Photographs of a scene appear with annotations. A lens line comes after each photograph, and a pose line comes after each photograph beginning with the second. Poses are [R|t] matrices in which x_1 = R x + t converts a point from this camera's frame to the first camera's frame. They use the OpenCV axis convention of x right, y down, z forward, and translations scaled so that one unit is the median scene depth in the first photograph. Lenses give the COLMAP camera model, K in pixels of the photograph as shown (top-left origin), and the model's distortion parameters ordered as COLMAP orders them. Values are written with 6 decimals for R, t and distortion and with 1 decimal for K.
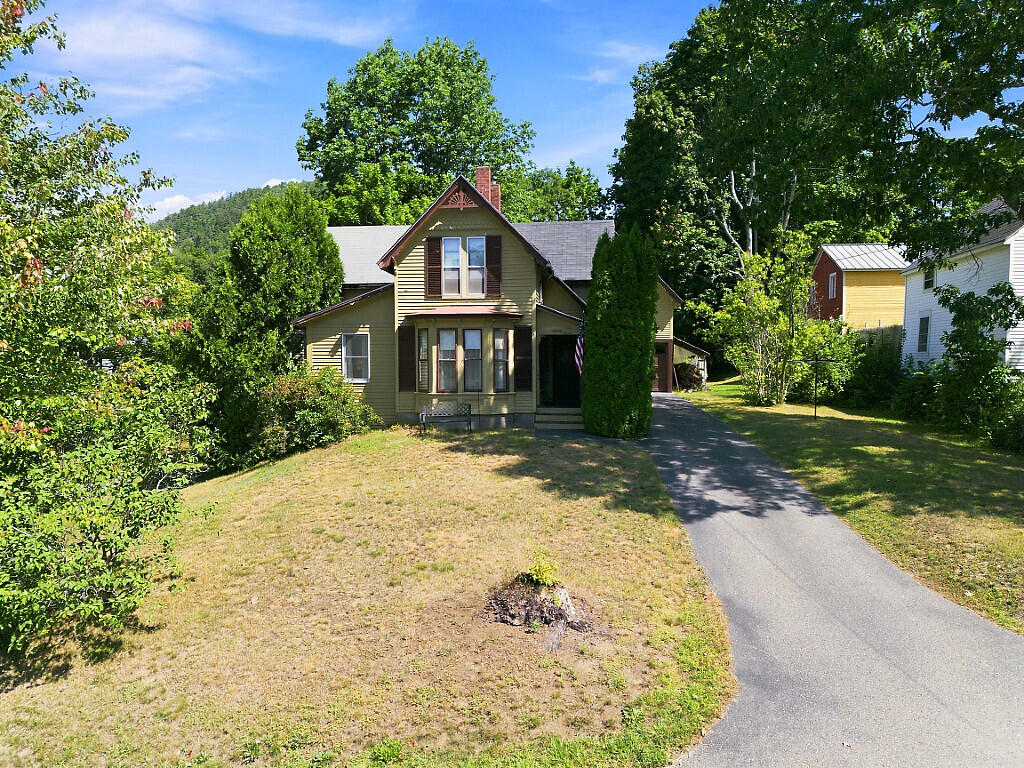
lens RADIAL K [[721.4, 0, 517.0], [0, 721.4, 392.6], [0, 0, 1]] dist [0.089531, -0.089560]
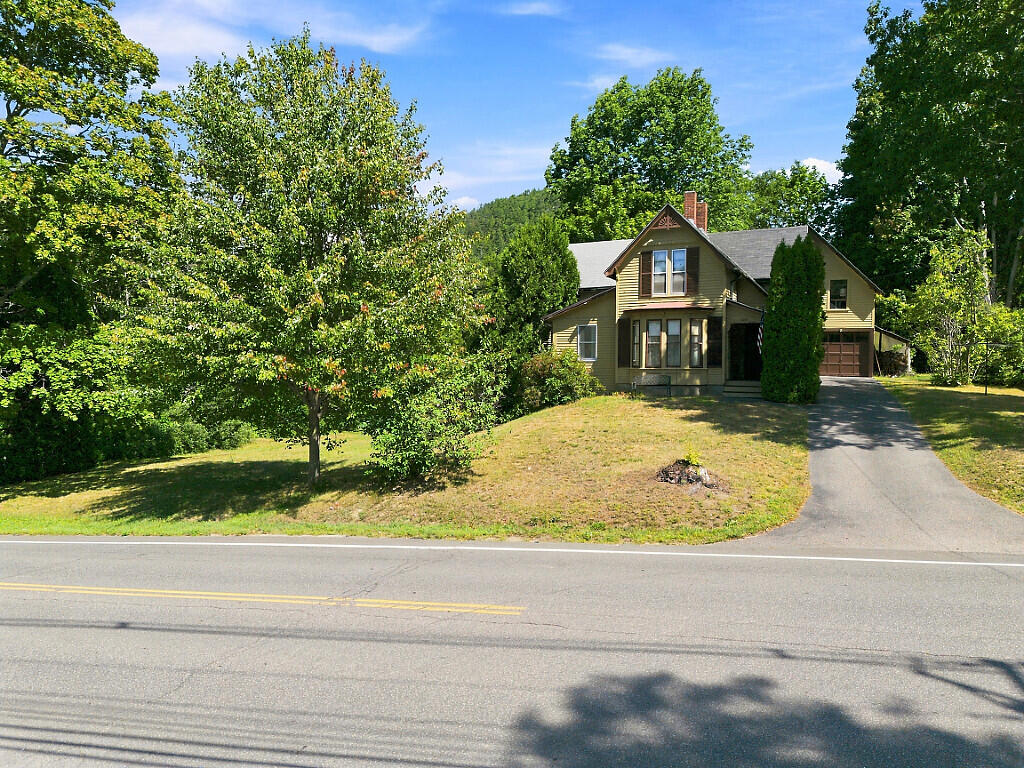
lens RADIAL K [[721.4, 0, 517.0], [0, 721.4, 392.6], [0, 0, 1]] dist [0.089531, -0.089560]
pose [[0.949873, 0.018170, -0.312107, 0.079427], [-0.017585, 0.999834, 0.004688, 0.042639], [0.312140, 0.001036, 0.950035, -0.338625]]
